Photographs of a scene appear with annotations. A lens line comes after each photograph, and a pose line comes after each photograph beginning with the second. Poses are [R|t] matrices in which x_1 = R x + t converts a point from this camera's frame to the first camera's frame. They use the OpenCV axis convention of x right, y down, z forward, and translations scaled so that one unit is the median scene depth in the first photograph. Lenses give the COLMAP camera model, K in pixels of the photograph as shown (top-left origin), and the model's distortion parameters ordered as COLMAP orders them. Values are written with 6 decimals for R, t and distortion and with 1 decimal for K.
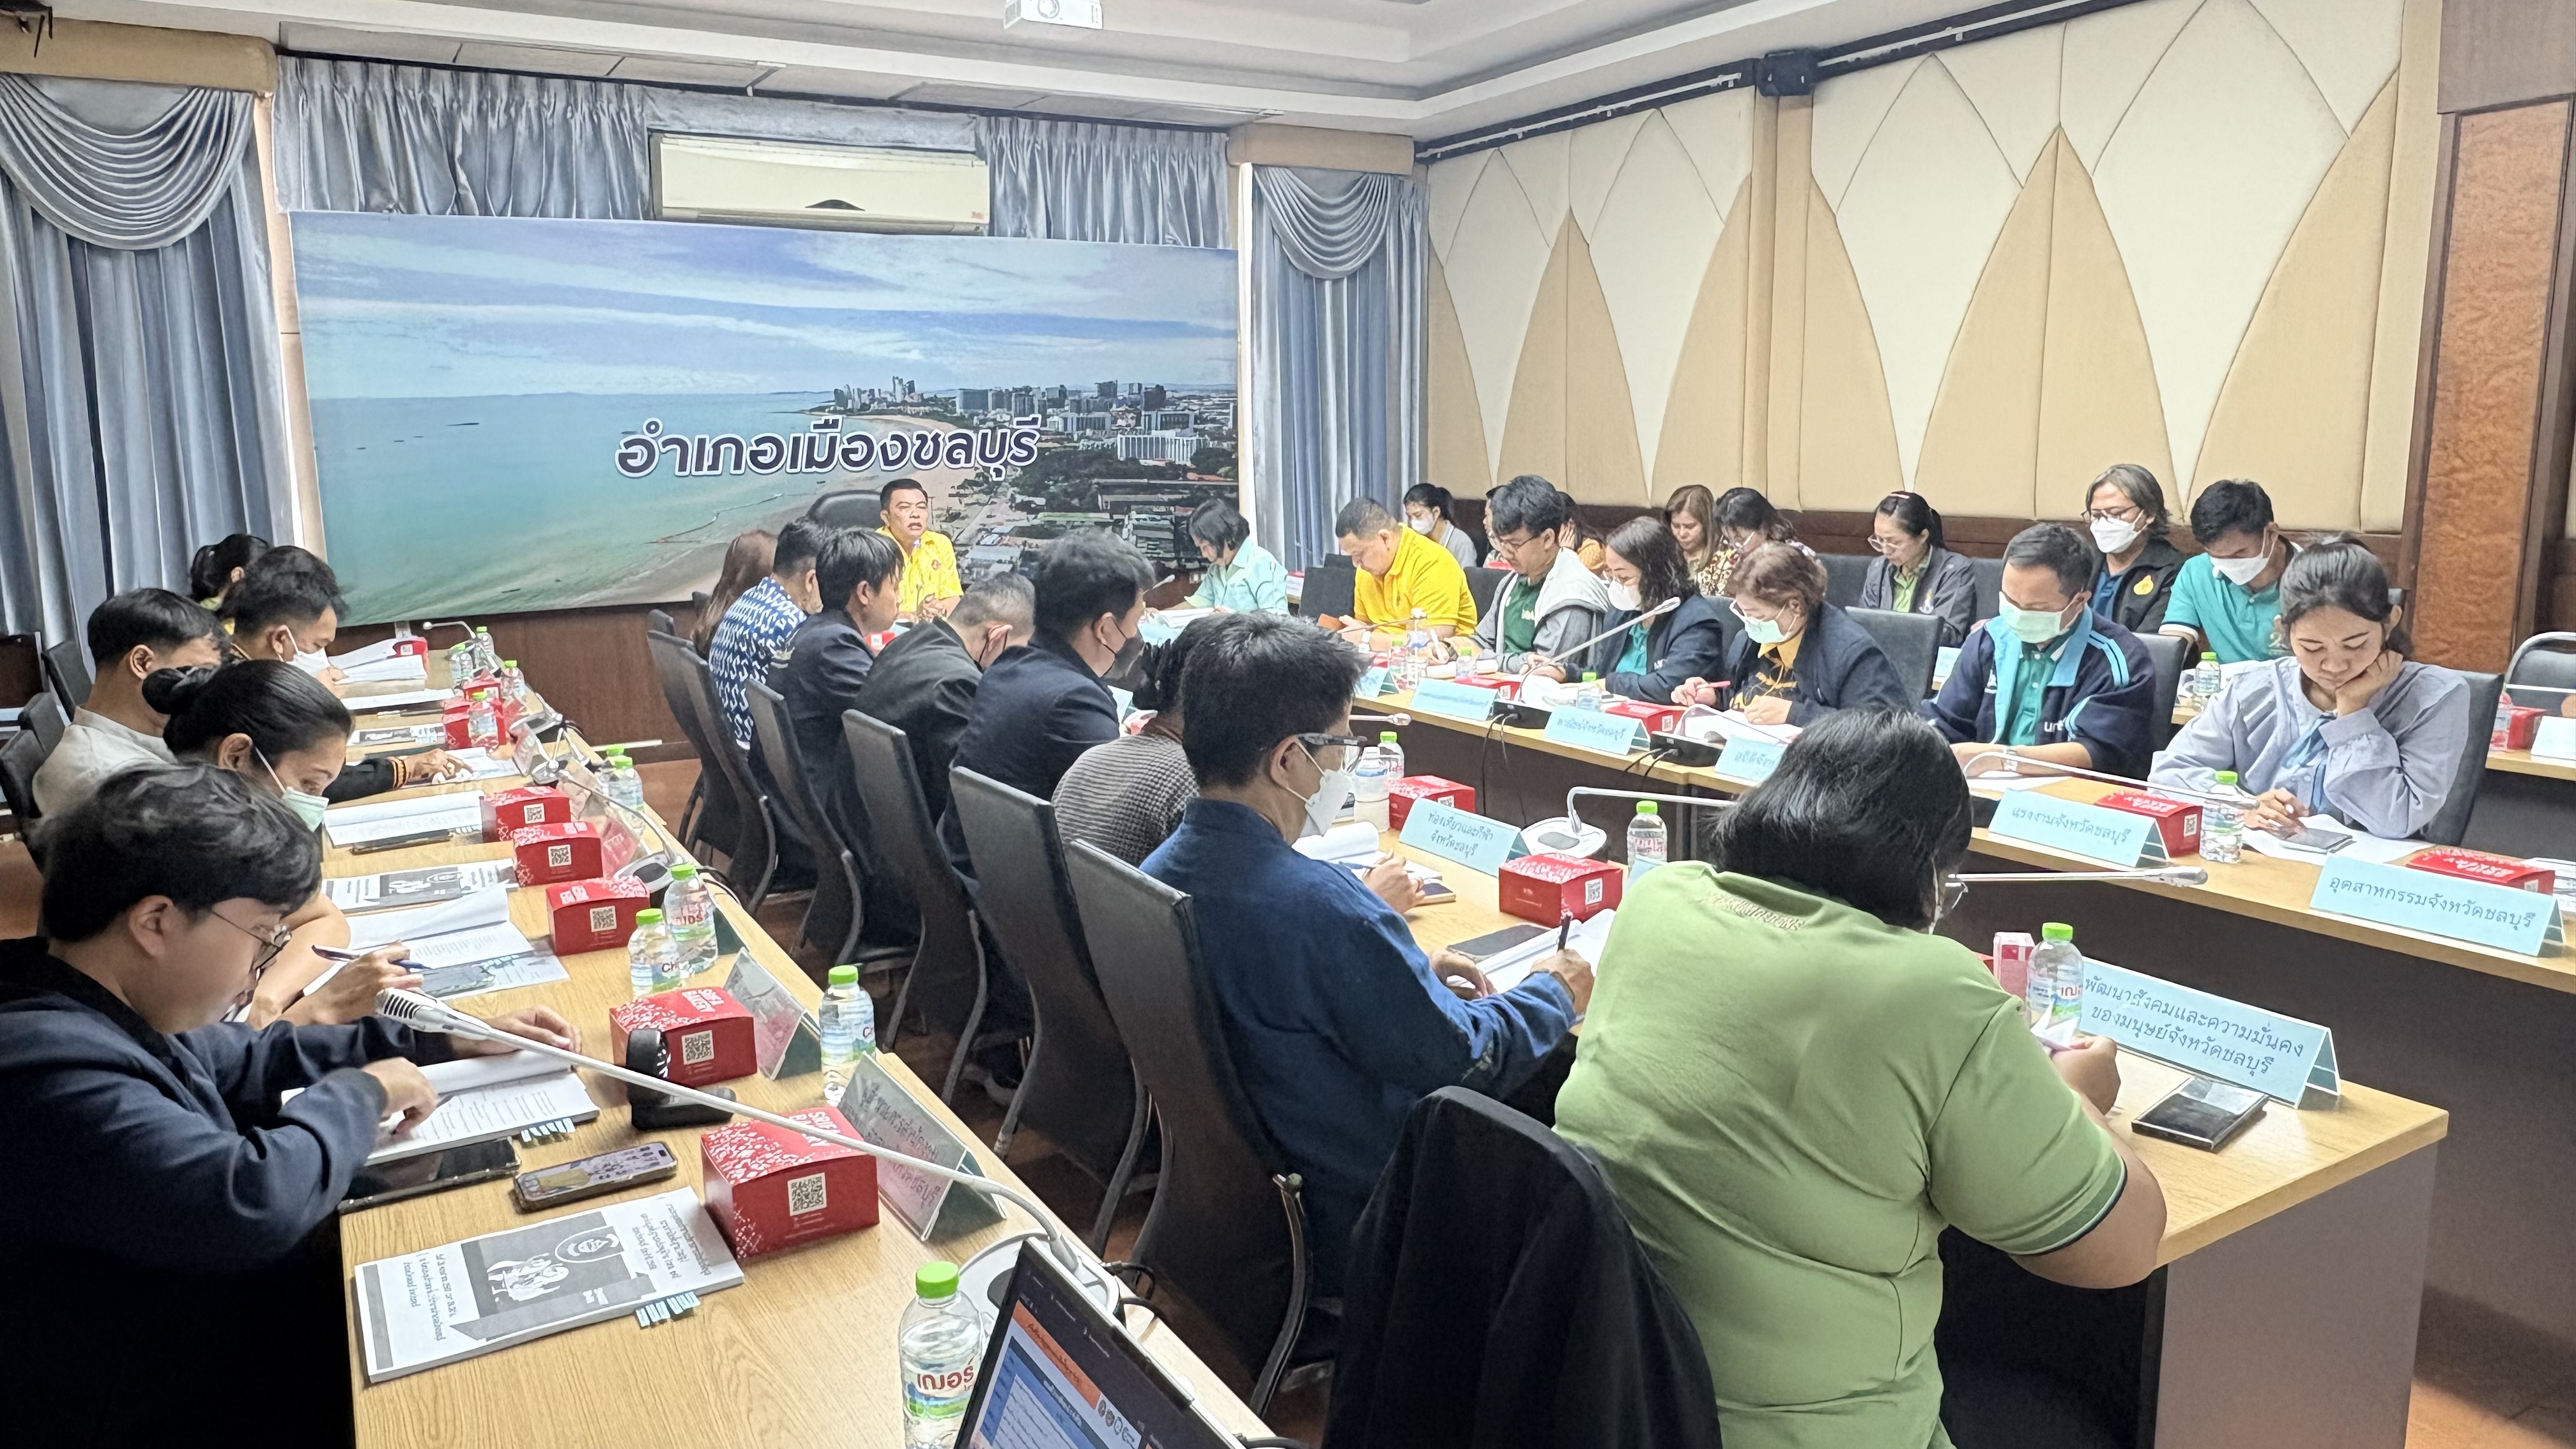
lens RADIAL K [[1670.5, 0, 1266.0], [0, 1670.5, 725.2], [0, 0, 1]] dist [0.000005, 0.006941]
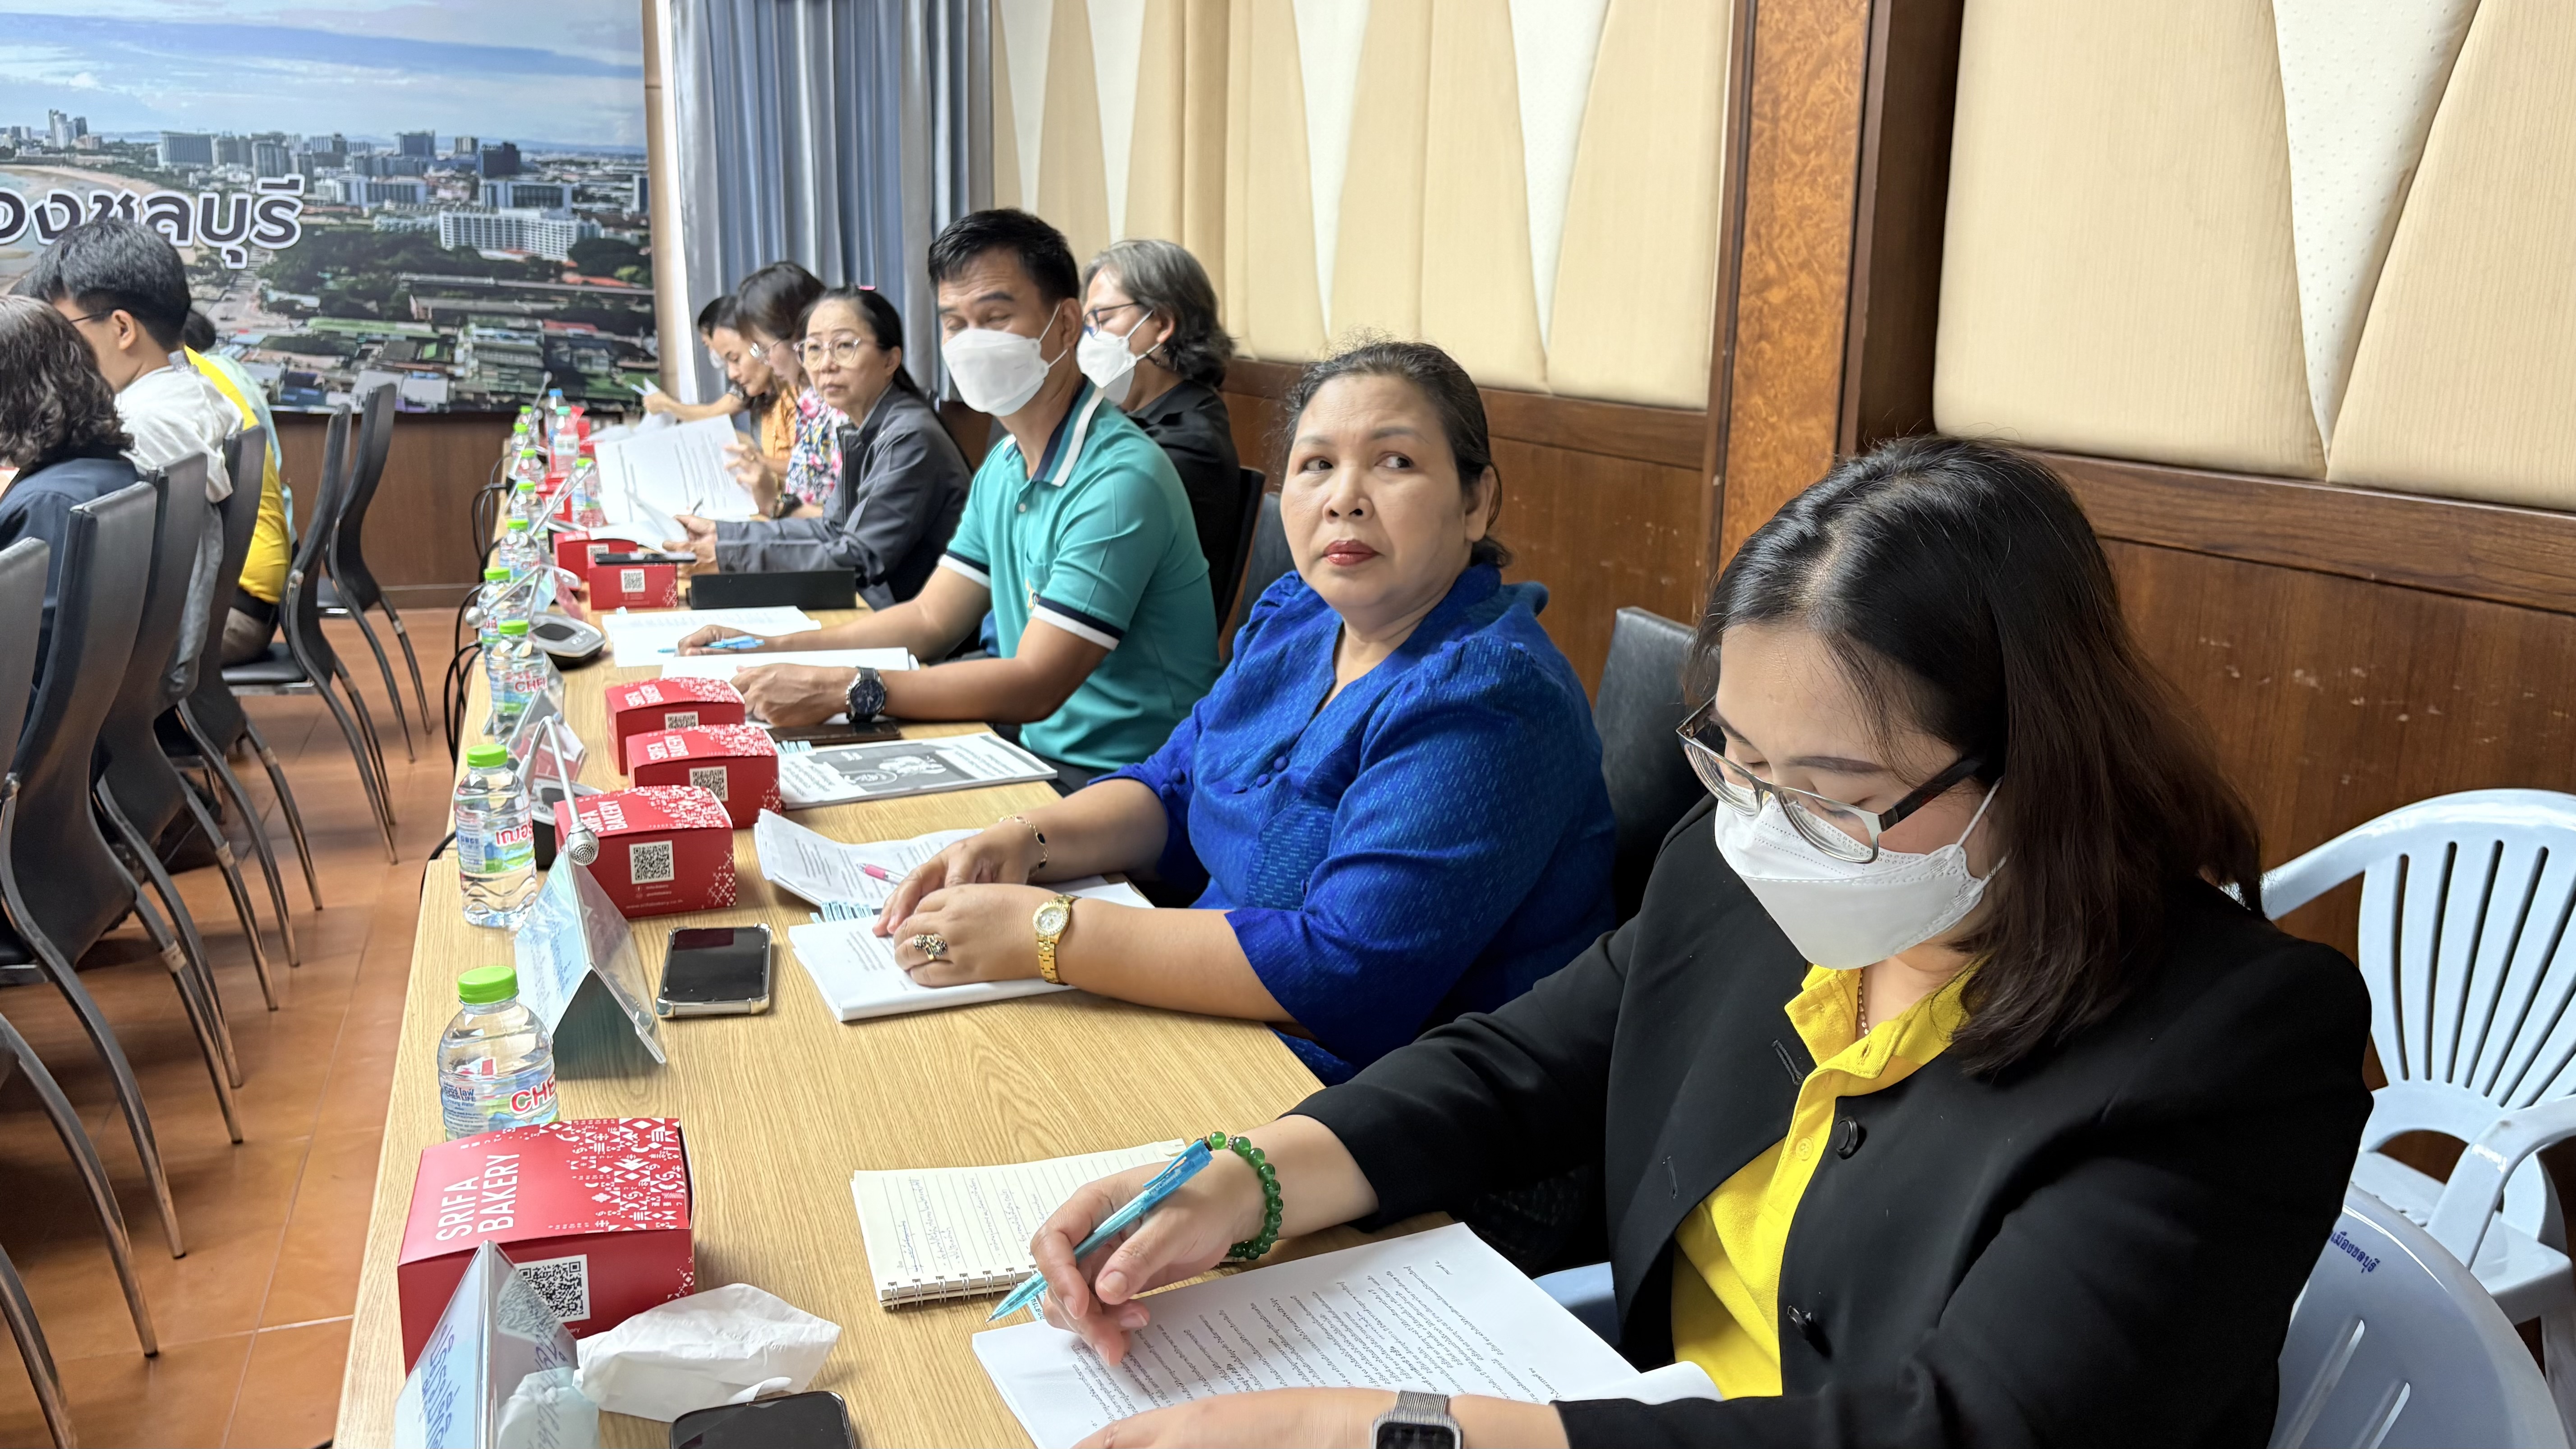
lens RADIAL K [[1941.3, 0, 1263.0], [0, 1941.3, 712.9], [0, 0, 1]] dist [0.066431, -0.070422]
pose [[0.981313, 0.072898, -0.178076, 0.467342], [-0.065096, 0.996662, 0.049276, -0.031521], [0.181074, -0.036763, 0.982782, 0.280854]]
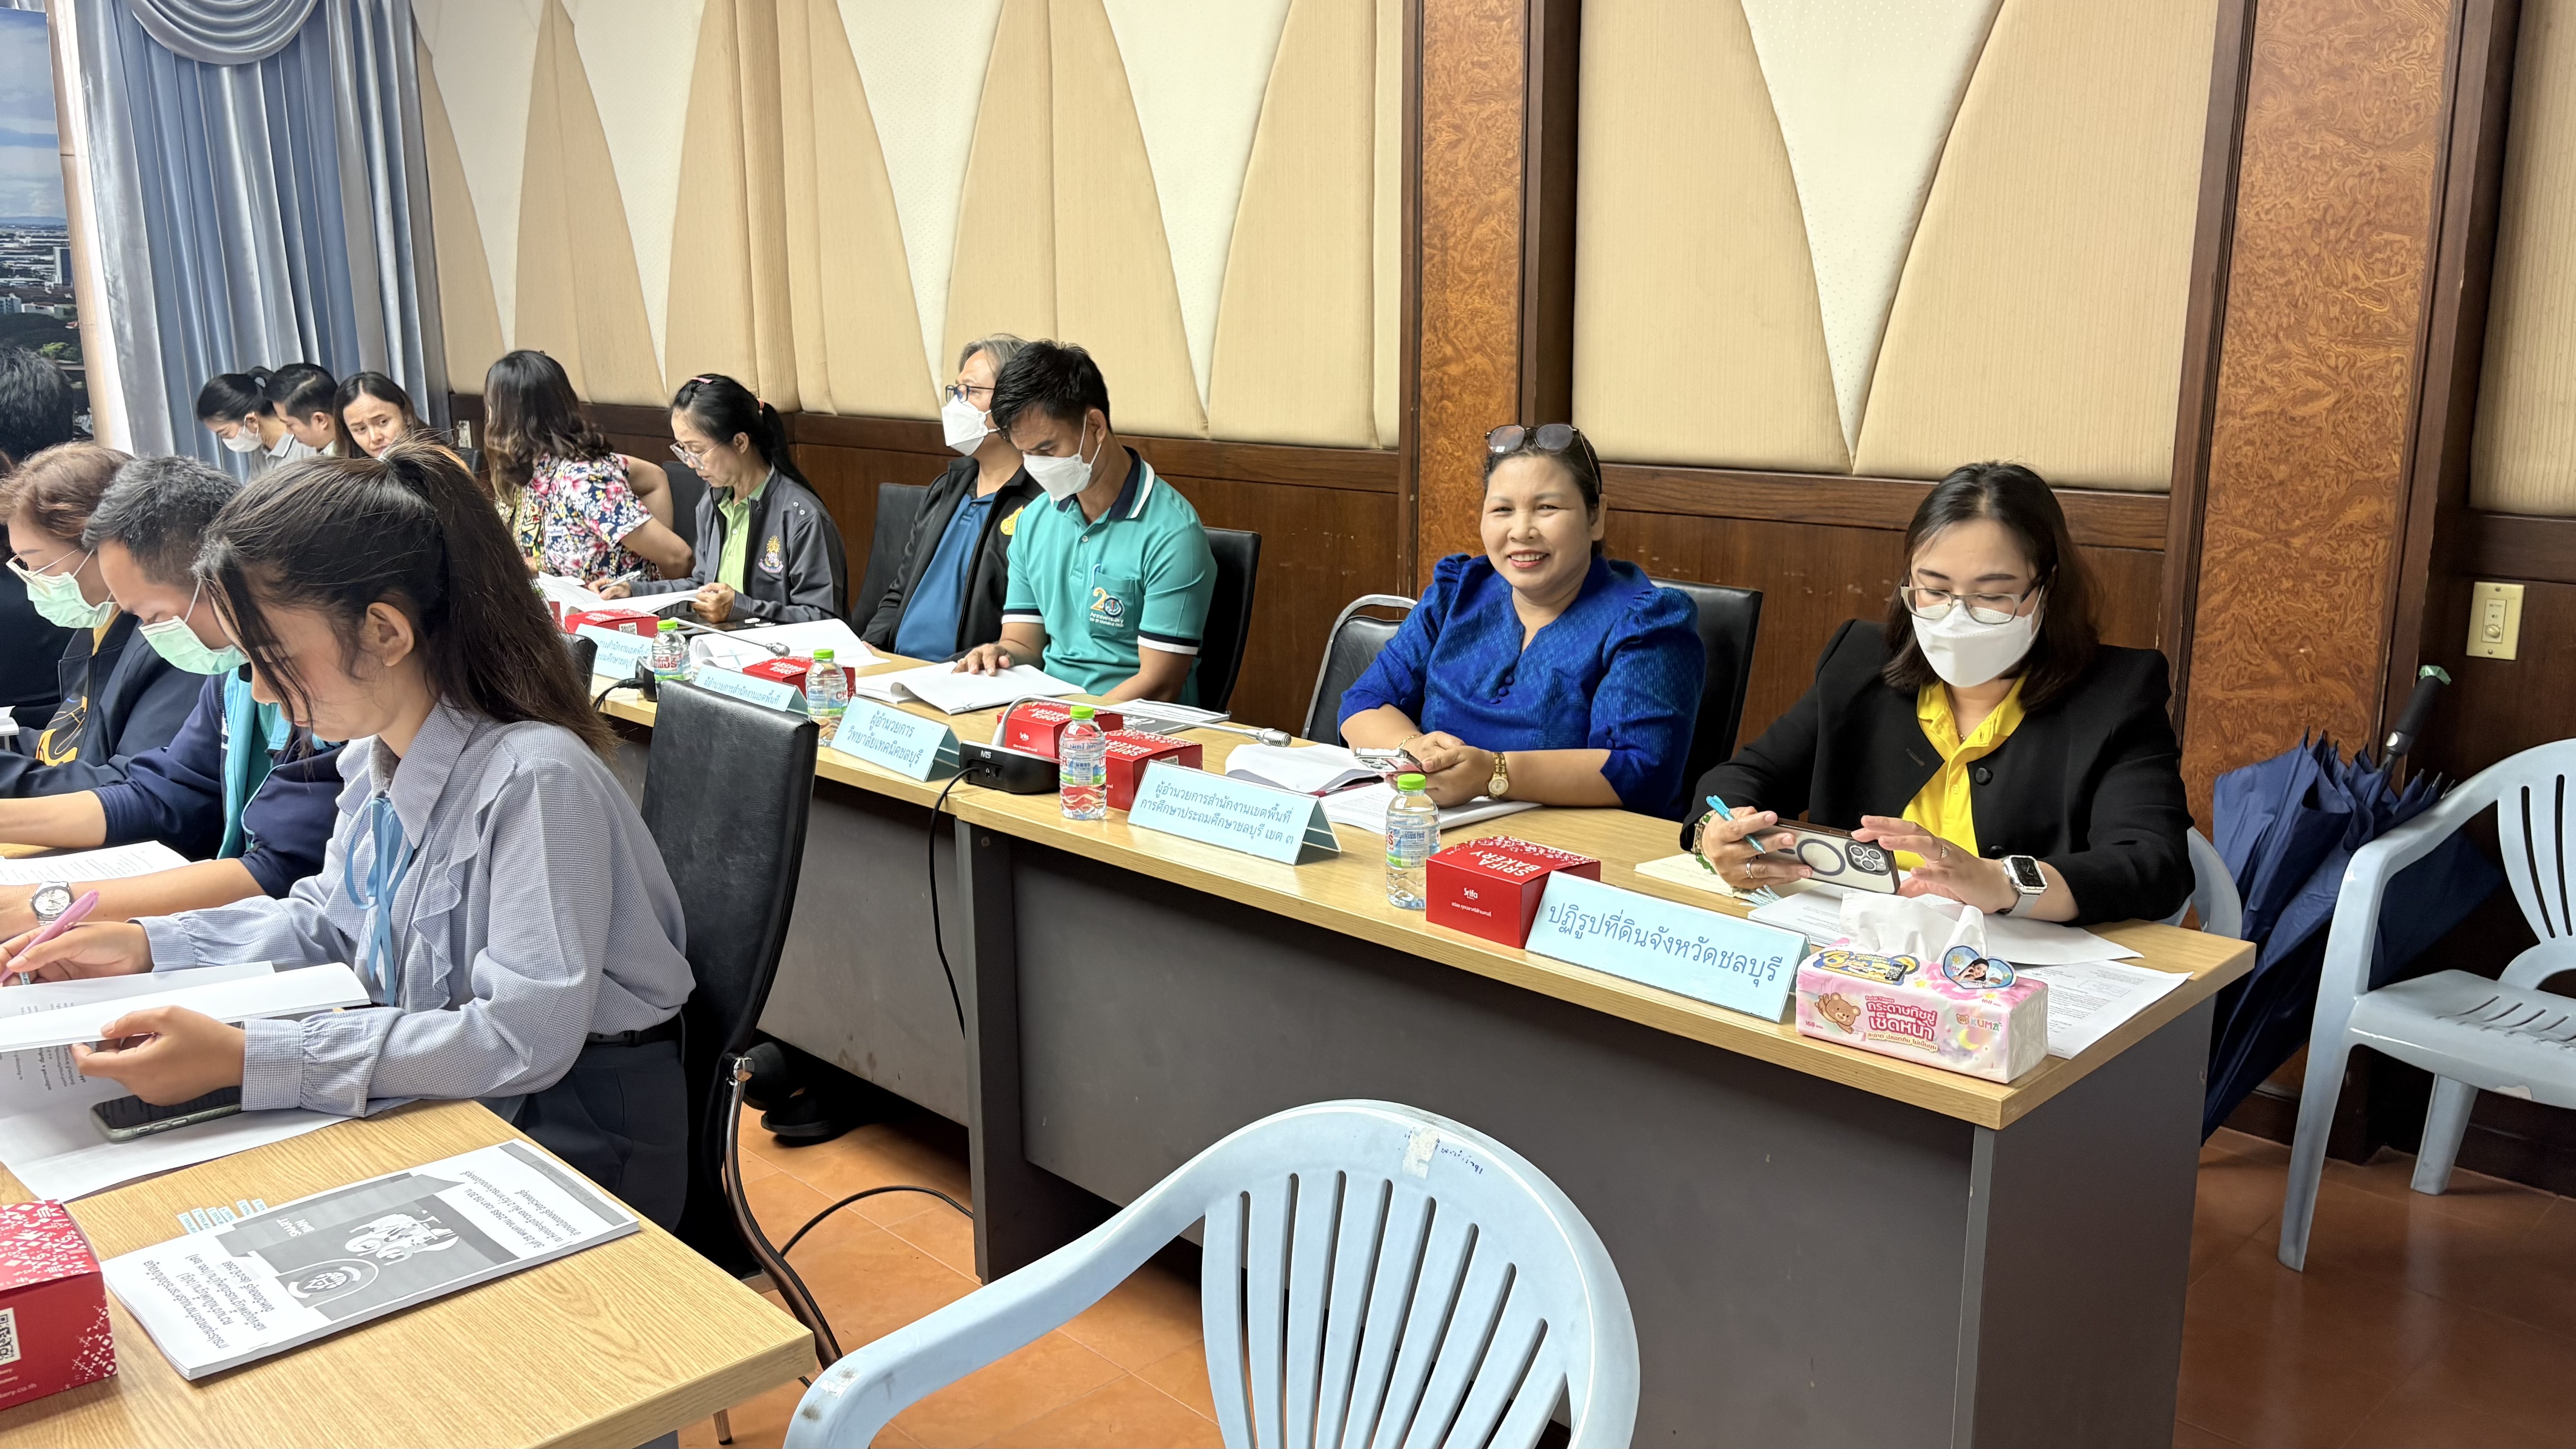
lens RADIAL K [[1941.3, 0, 1261.3], [0, 1941.3, 731.9], [0, 0, 1]] dist [0.066431, -0.070422]
pose [[0.972173, -0.038212, 0.231125, 0.301565], [0.029607, 0.998737, 0.040588, -0.021058], [-0.232384, -0.032616, 0.972077, 0.144151]]
